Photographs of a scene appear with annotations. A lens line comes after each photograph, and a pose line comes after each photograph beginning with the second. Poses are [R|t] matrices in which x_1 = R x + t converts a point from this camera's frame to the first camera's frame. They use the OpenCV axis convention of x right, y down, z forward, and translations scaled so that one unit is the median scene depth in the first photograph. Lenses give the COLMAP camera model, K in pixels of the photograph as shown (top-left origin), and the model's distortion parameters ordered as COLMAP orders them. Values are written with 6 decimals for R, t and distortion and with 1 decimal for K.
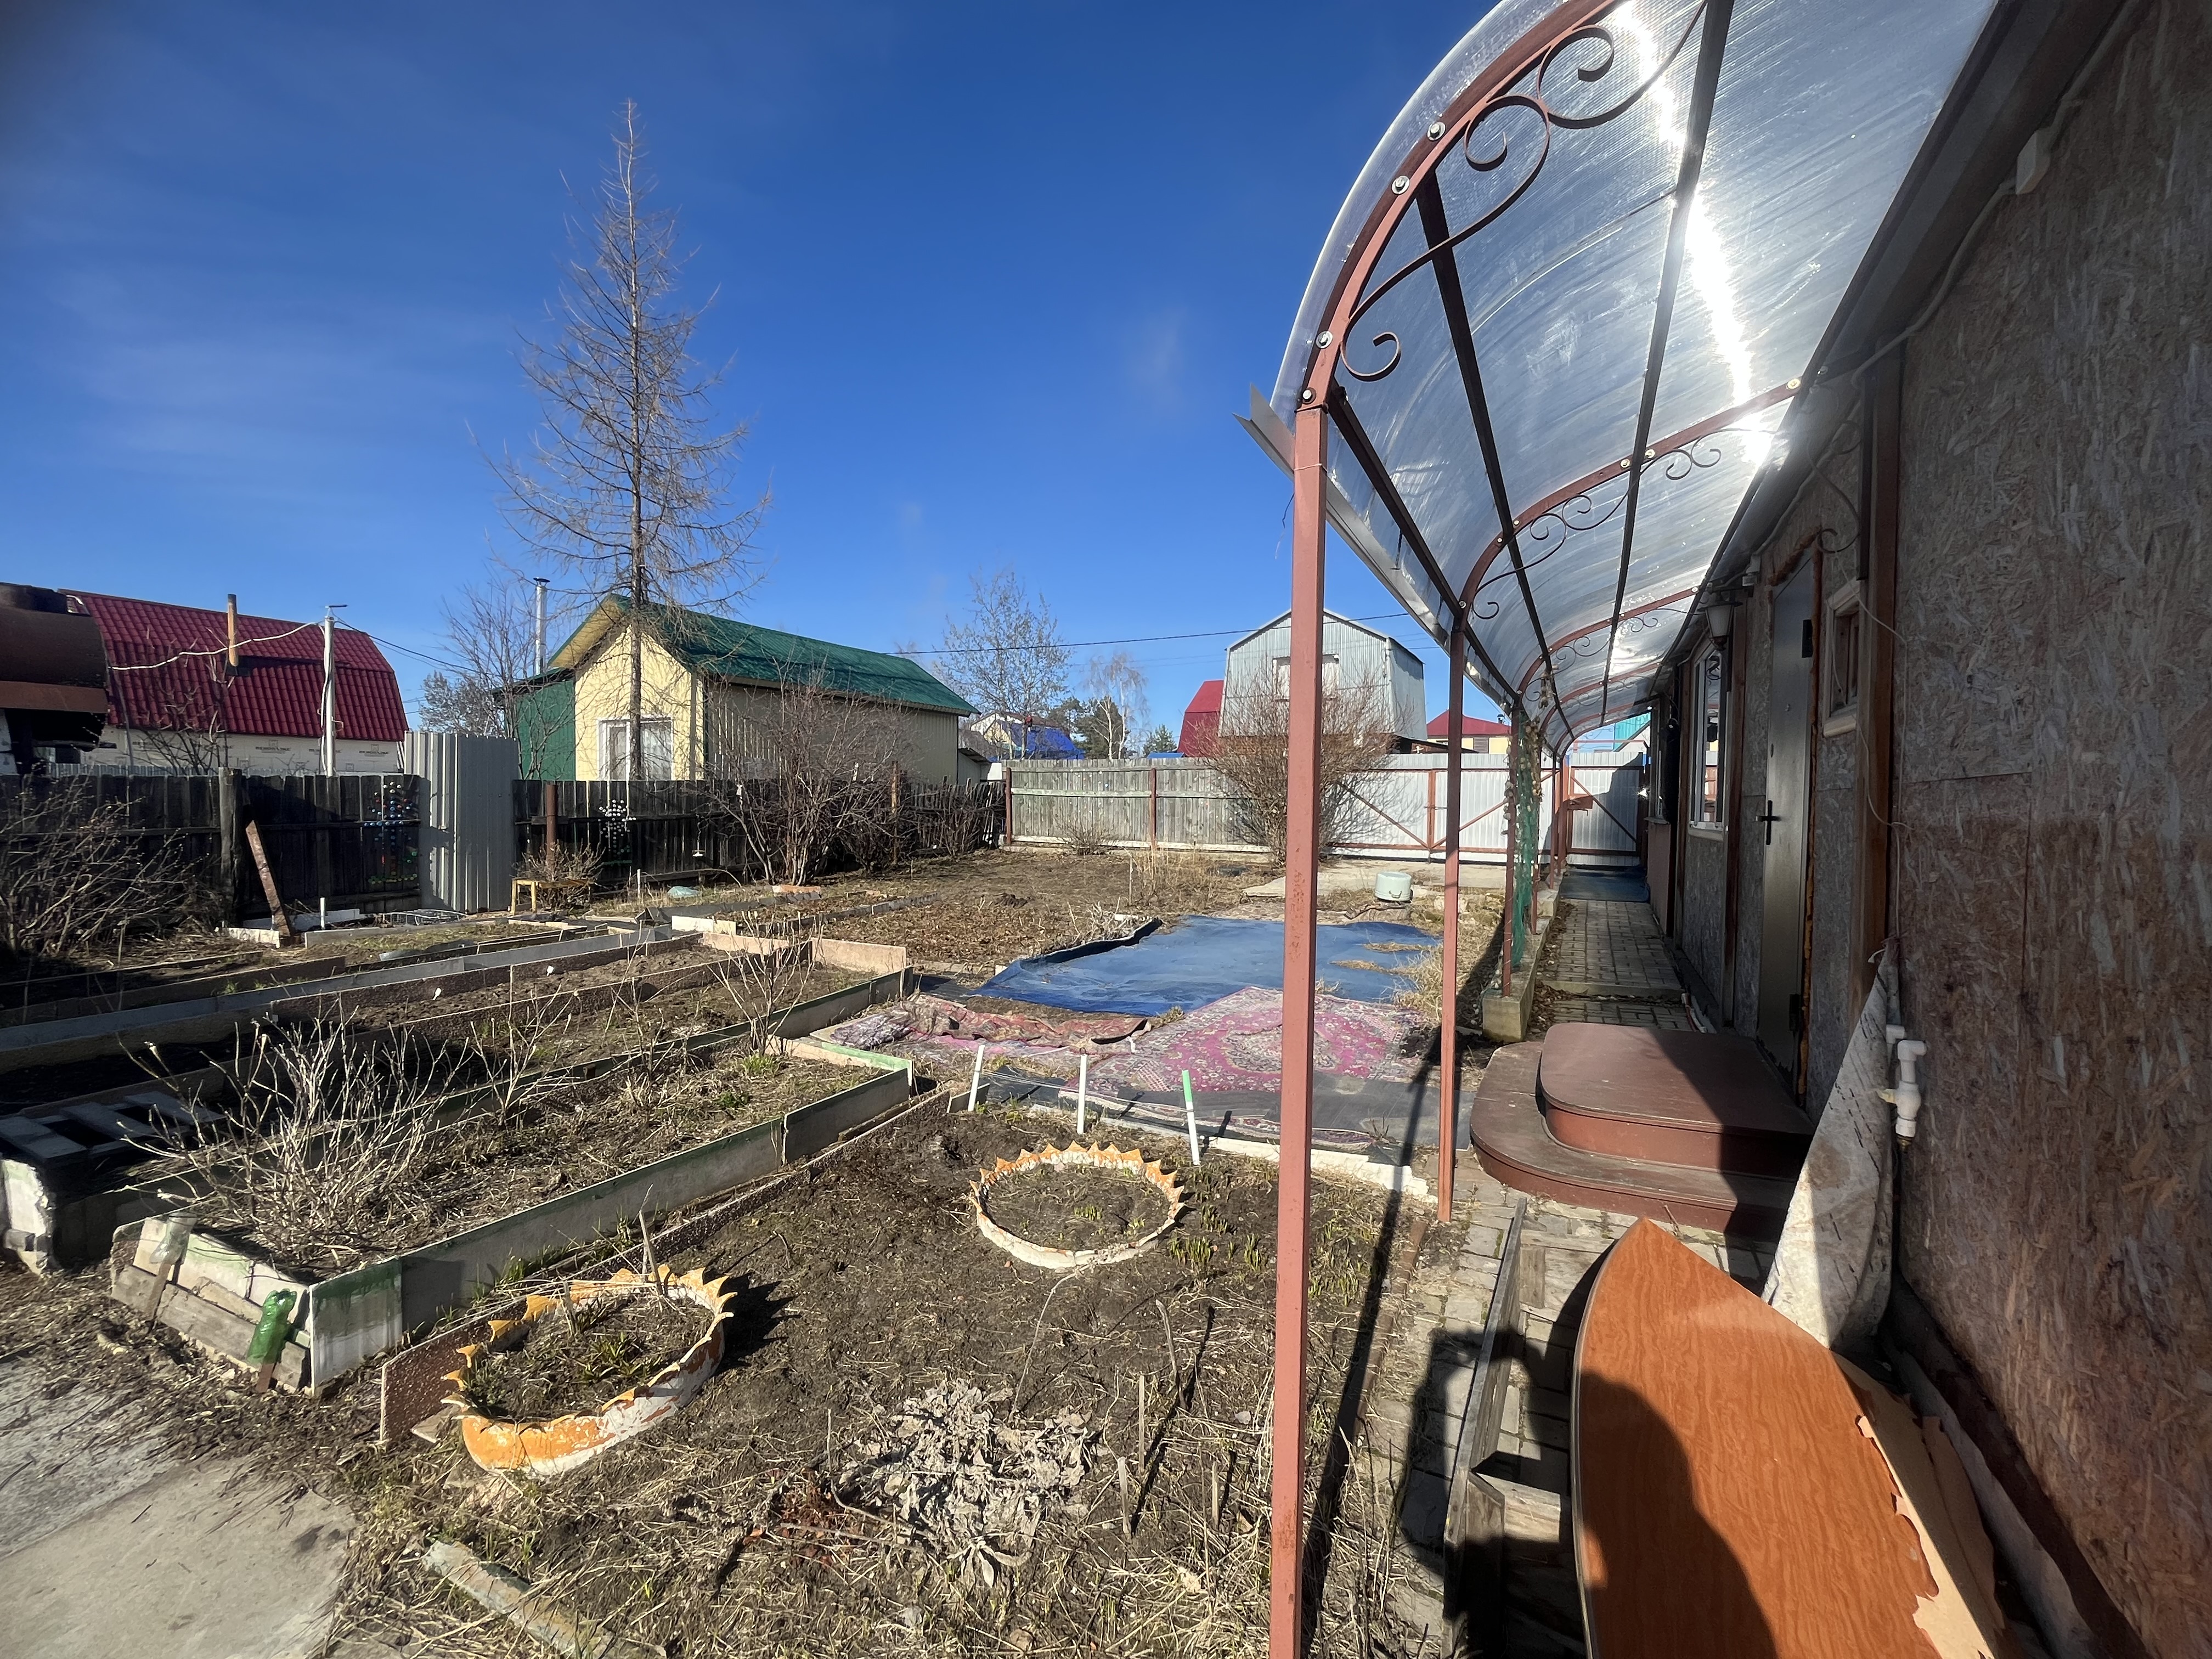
lens RADIAL K [[893.6, 0, 1110.2], [0, 893.6, 826.8], [0, 0, 1]] dist [-0.004772, 0.000503]
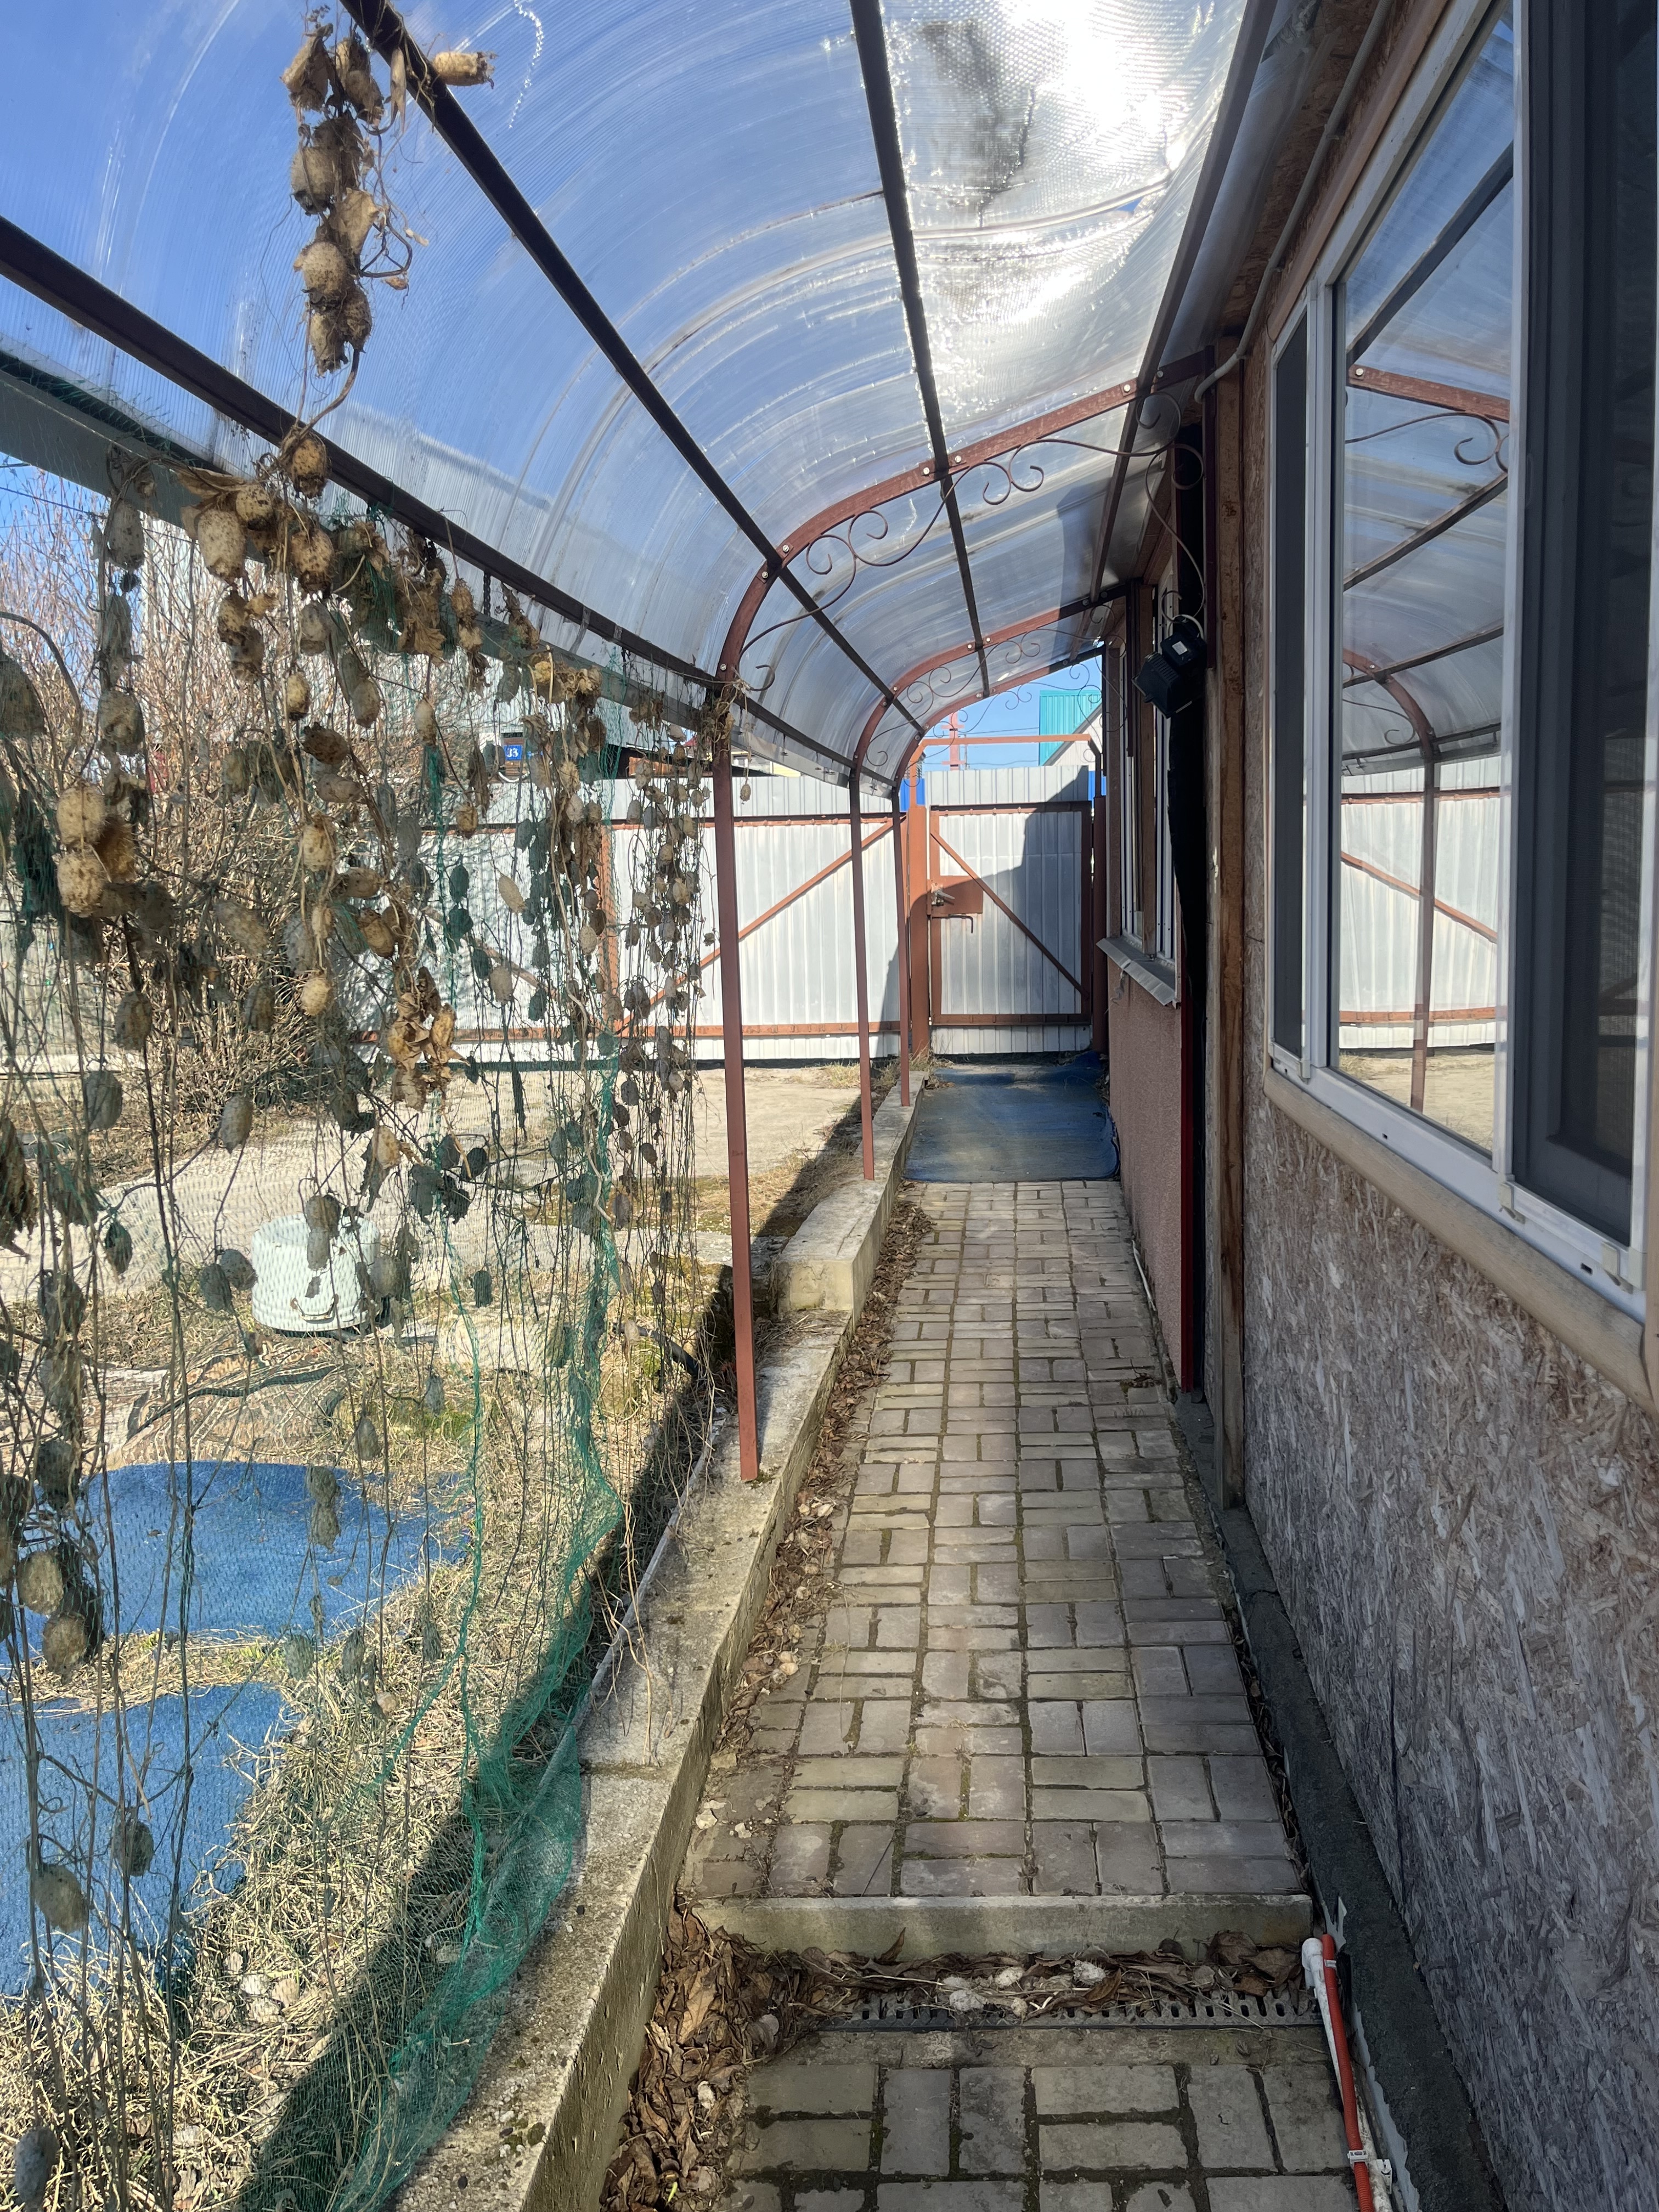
lens RADIAL K [[1709.4, 0, 827.0], [0, 1709.4, 1106.6], [0, 0, 1]] dist [0.016012, 0.000317]
pose [[0.926114, -0.093925, 0.365363, 0.200960], [0.056253, 0.992064, 0.112446, -0.025701], [-0.373025, -0.083585, 0.924049, 0.334460]]
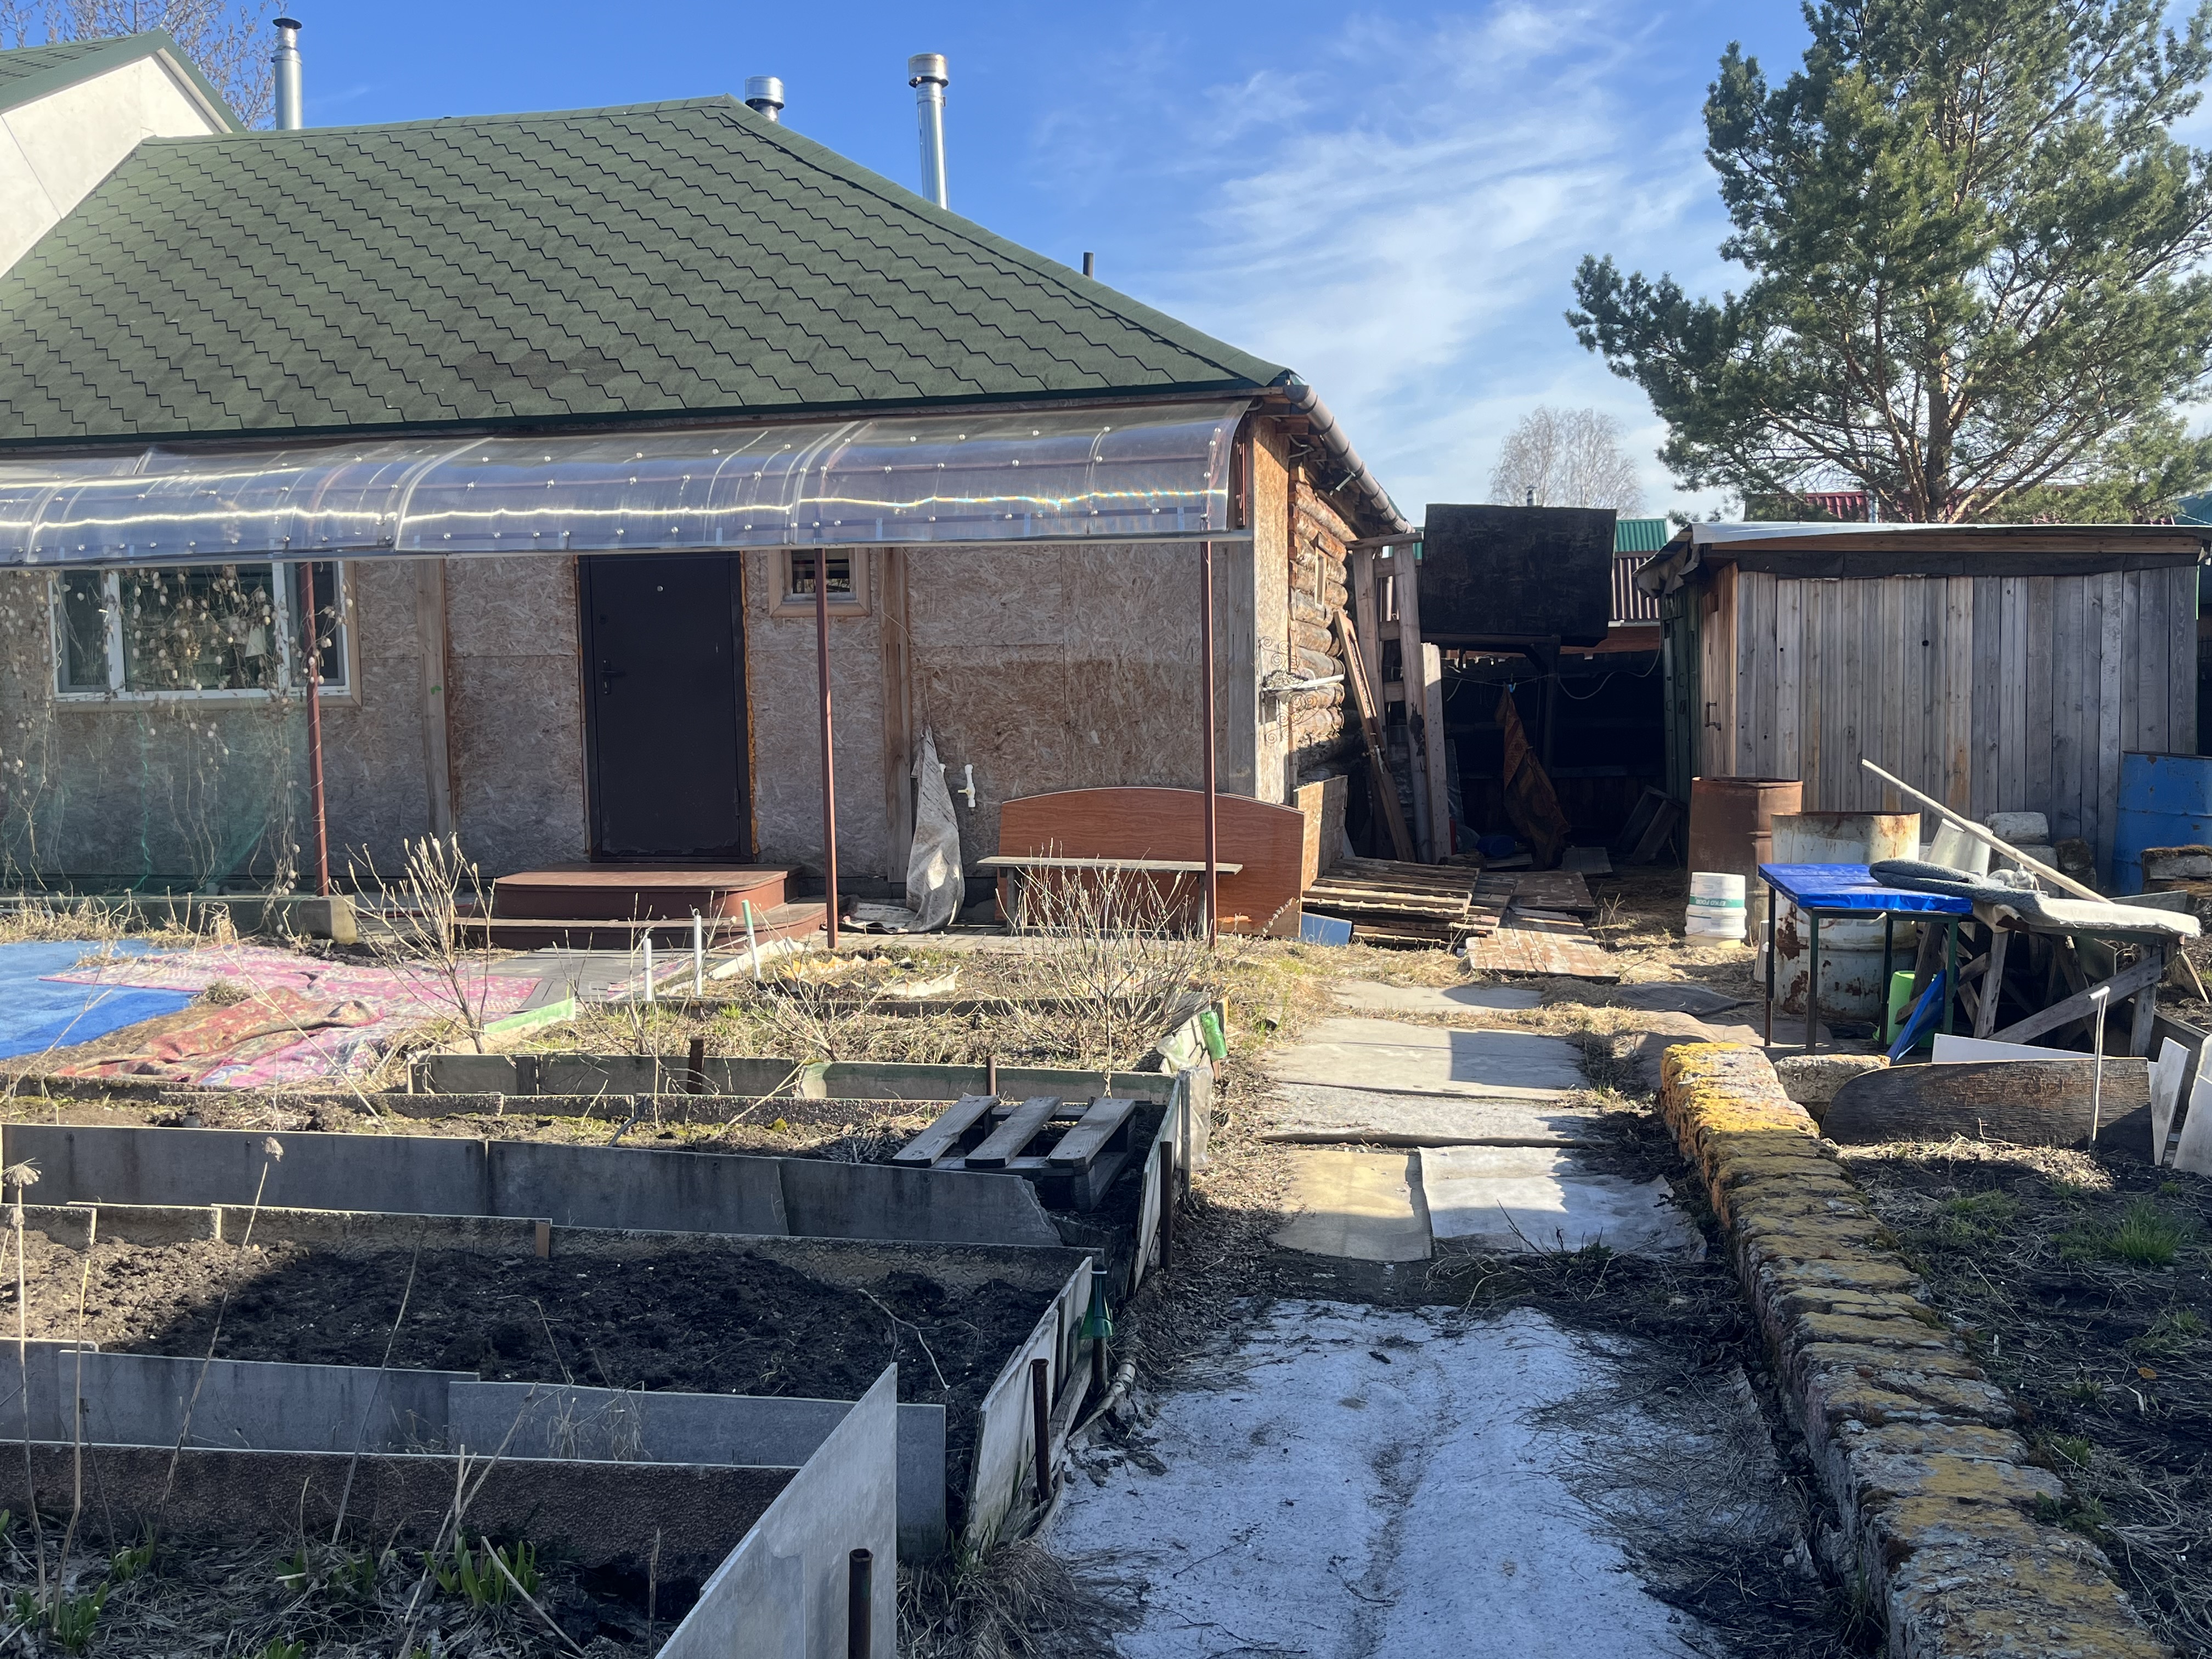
lens RADIAL K [[1921.0, 0, 1151.1], [0, 1921.0, 826.9], [0, 0, 1]] dist [0.051887, -0.067783]
pose [[-0.288613, -0.079749, 0.954119, -0.622367], [0.040151, 0.994640, 0.095281, -0.006681], [-0.956604, 0.065809, -0.283864, 0.317190]]
